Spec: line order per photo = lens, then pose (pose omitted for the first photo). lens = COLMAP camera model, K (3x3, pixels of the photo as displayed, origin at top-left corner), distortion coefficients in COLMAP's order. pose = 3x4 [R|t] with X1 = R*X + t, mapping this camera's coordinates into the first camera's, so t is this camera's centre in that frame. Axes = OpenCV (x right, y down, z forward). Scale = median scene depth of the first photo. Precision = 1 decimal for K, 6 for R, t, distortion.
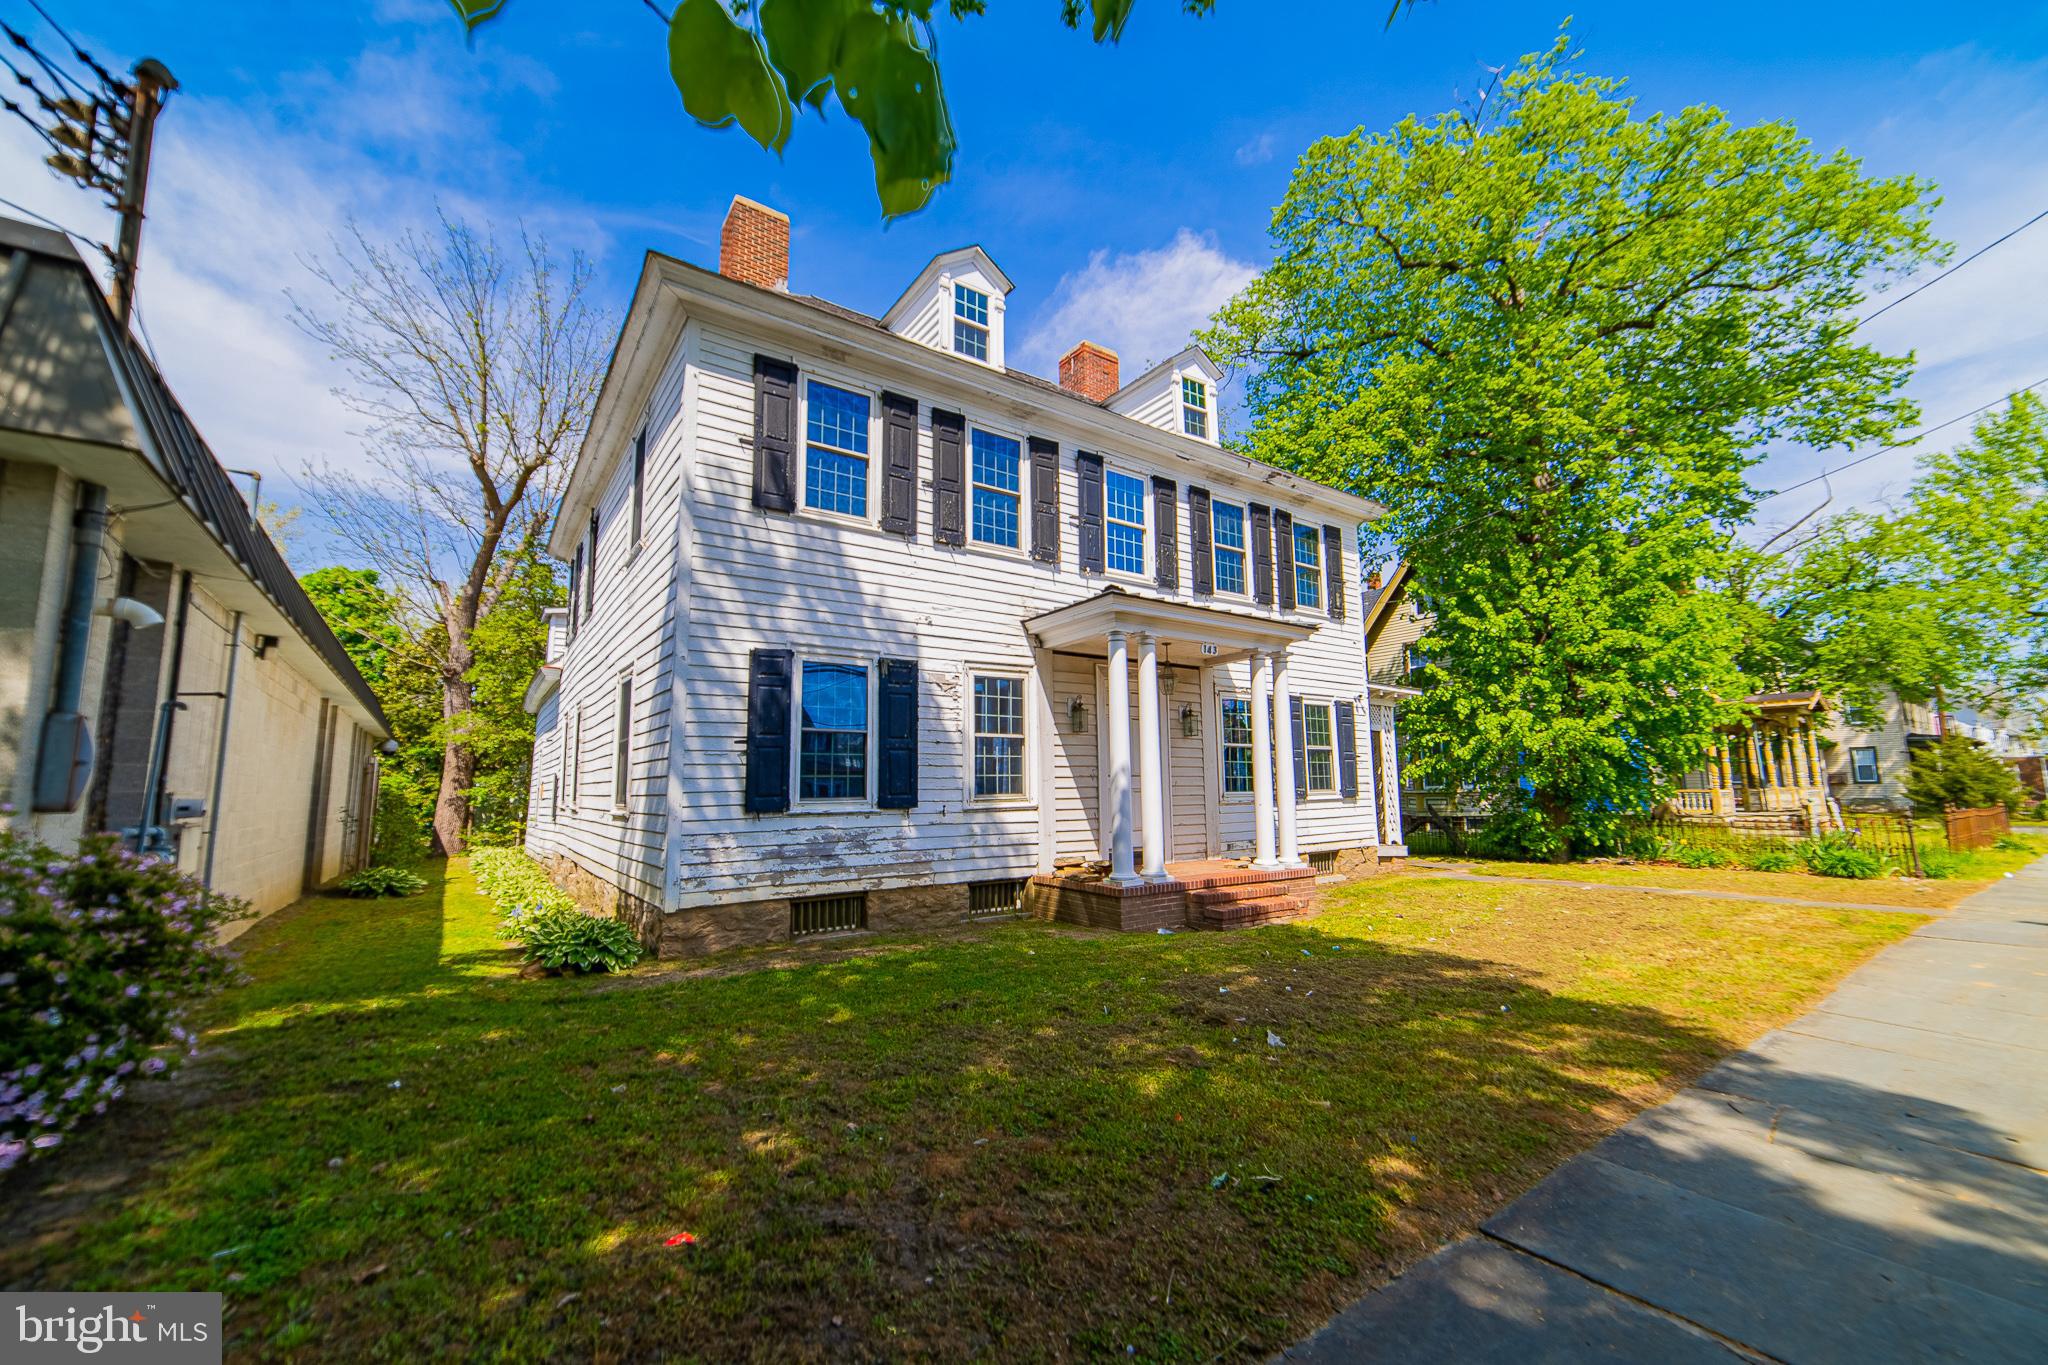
lens RADIAL K [[795.2, 0, 1024.0], [0, 795.2, 682.5], [0, 0, 1]] dist [0.010306, 0.000082]
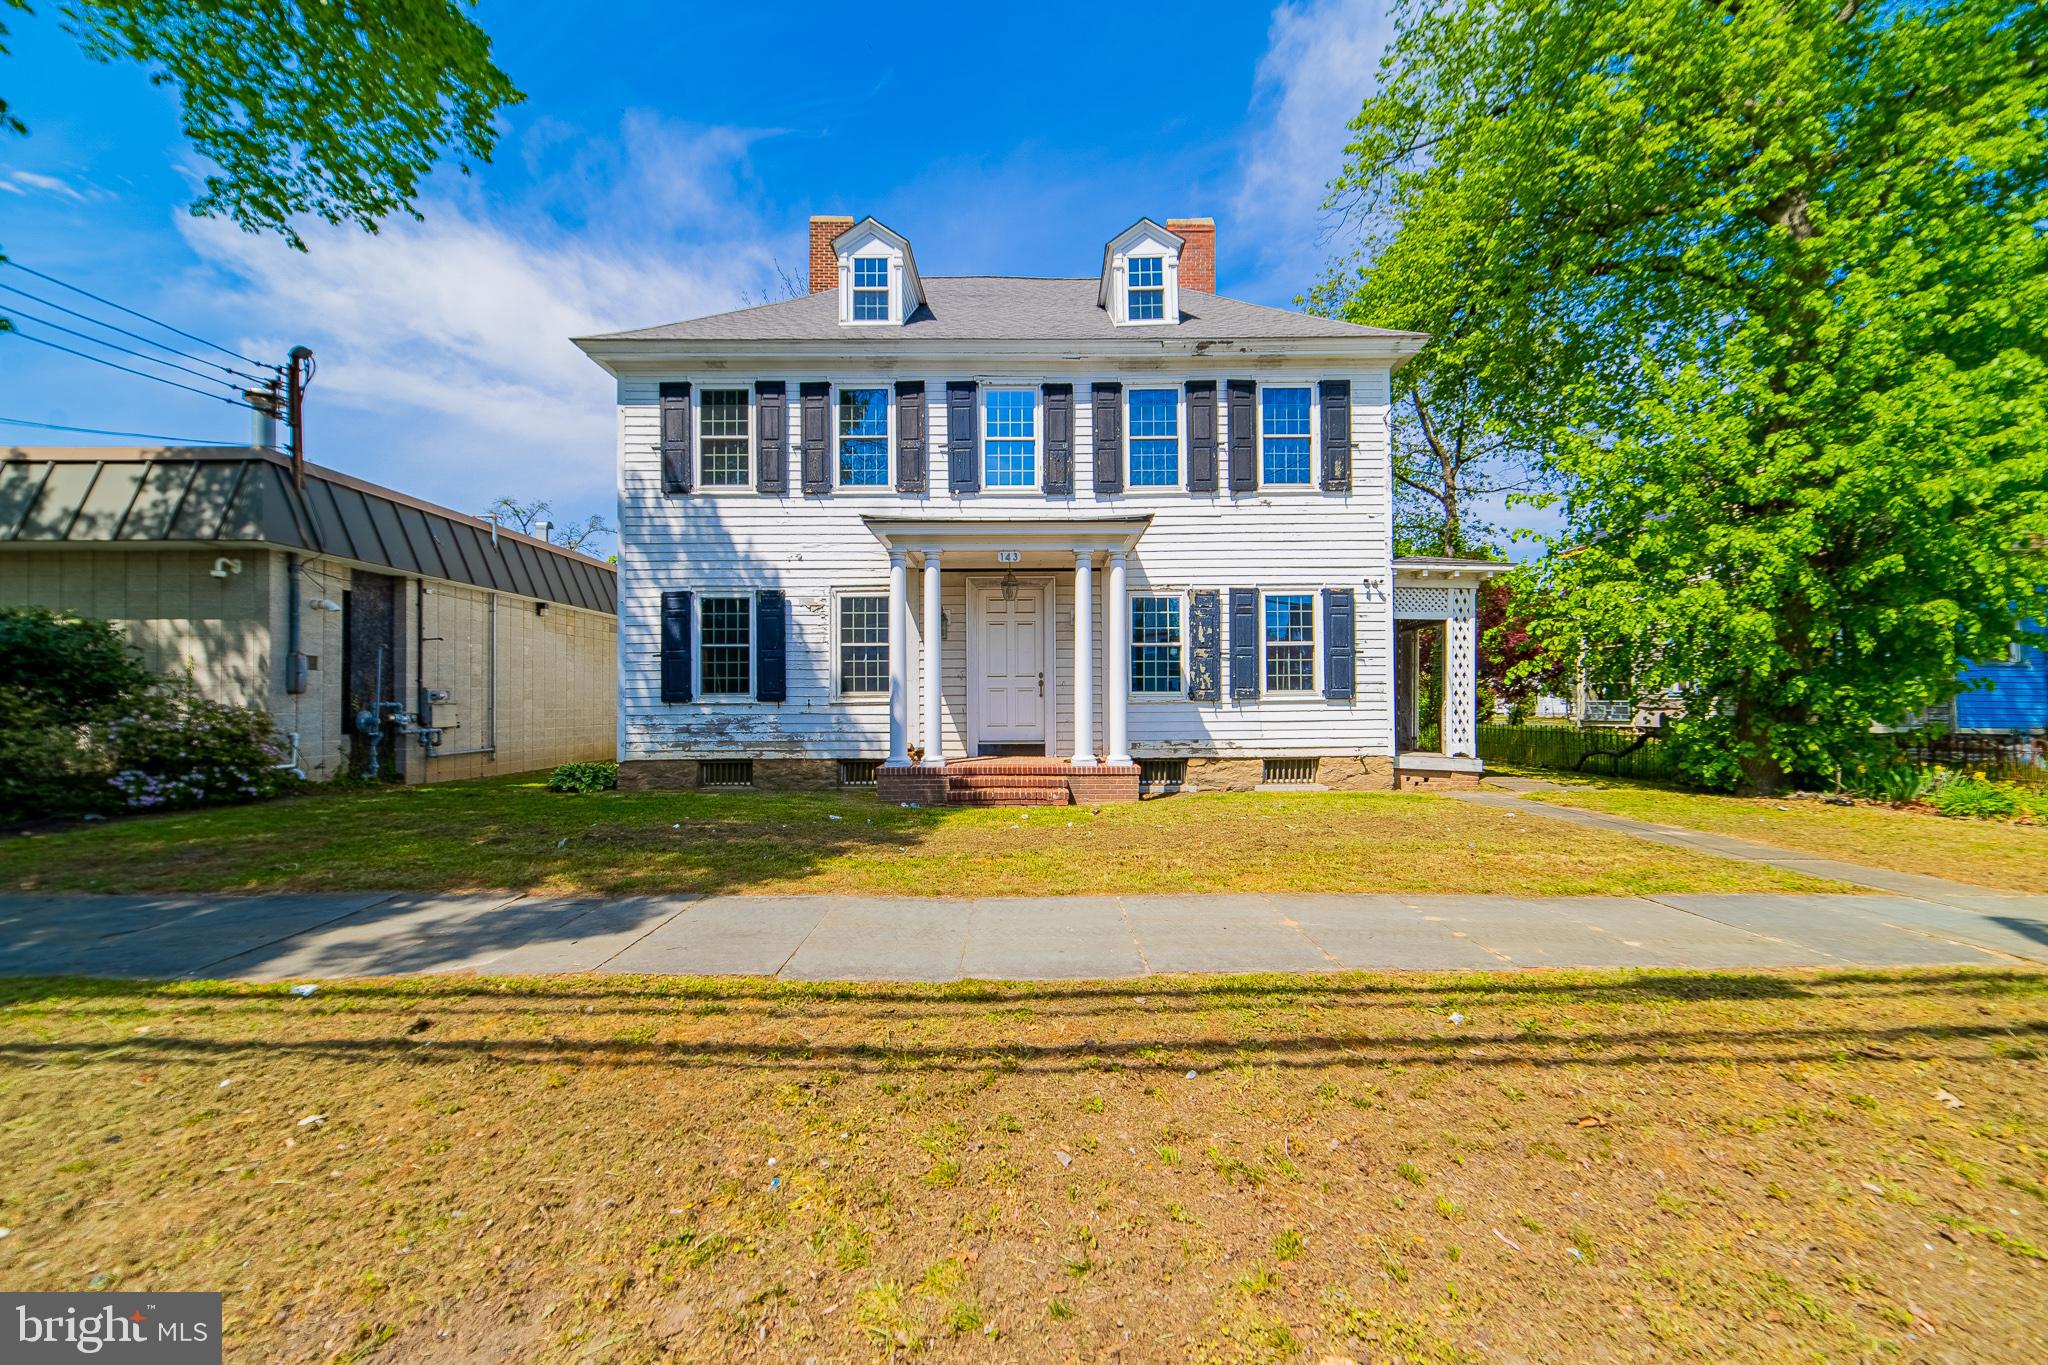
lens RADIAL K [[795.2, 0, 1024.0], [0, 795.2, 682.5], [0, 0, 1]] dist [0.010306, 0.000082]
pose [[0.817185, -0.007209, -0.576331, 0.896778], [0.072085, 0.993349, 0.089784, 0.033044], [0.571851, -0.114915, 0.812269, 0.138070]]
